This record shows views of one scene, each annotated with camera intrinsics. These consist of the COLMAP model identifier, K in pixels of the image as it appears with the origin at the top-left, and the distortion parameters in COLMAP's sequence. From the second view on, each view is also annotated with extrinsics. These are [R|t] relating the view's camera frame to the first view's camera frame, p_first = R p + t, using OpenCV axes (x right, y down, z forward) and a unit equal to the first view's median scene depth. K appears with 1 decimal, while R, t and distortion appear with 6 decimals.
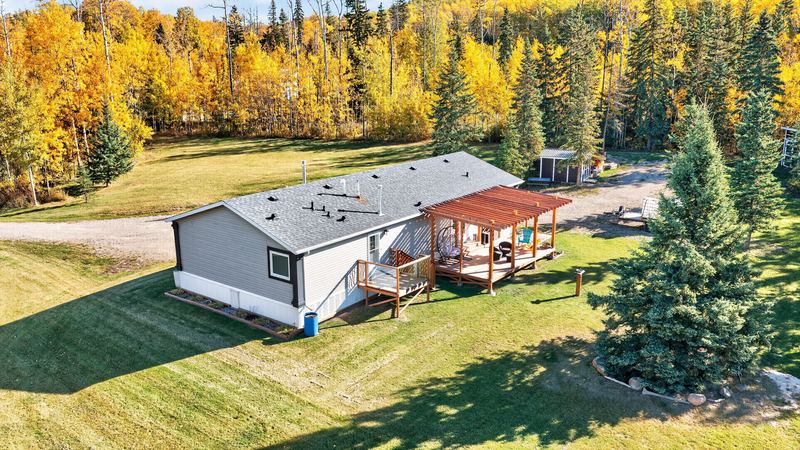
lens RADIAL K [[639.4, 0, 399.3], [0, 639.4, 227.0], [0, 0, 1]] dist [0.009568, -0.000426]
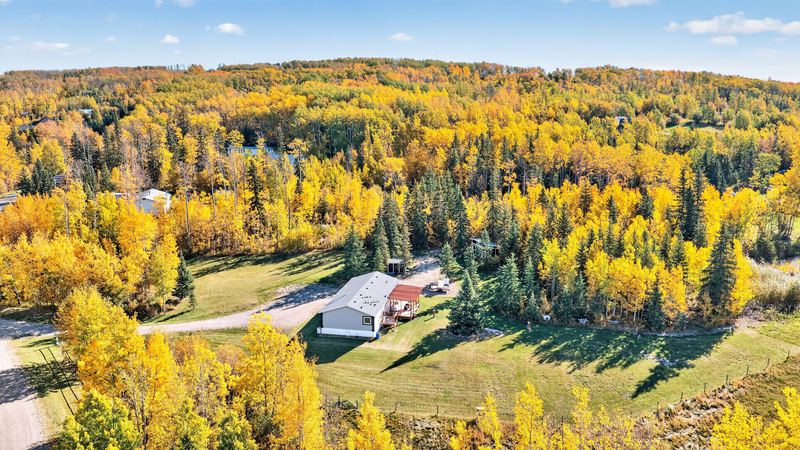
lens RADIAL K [[639.4, 0, 400.0], [0, 639.4, 224.4], [0, 0, 1]] dist [0.009568, -0.000426]
pose [[0.894260, -0.076656, 0.440933, -1.574370], [0.102152, 0.994176, -0.034338, -0.336451], [-0.435733, 0.075749, 0.896883, -2.349163]]
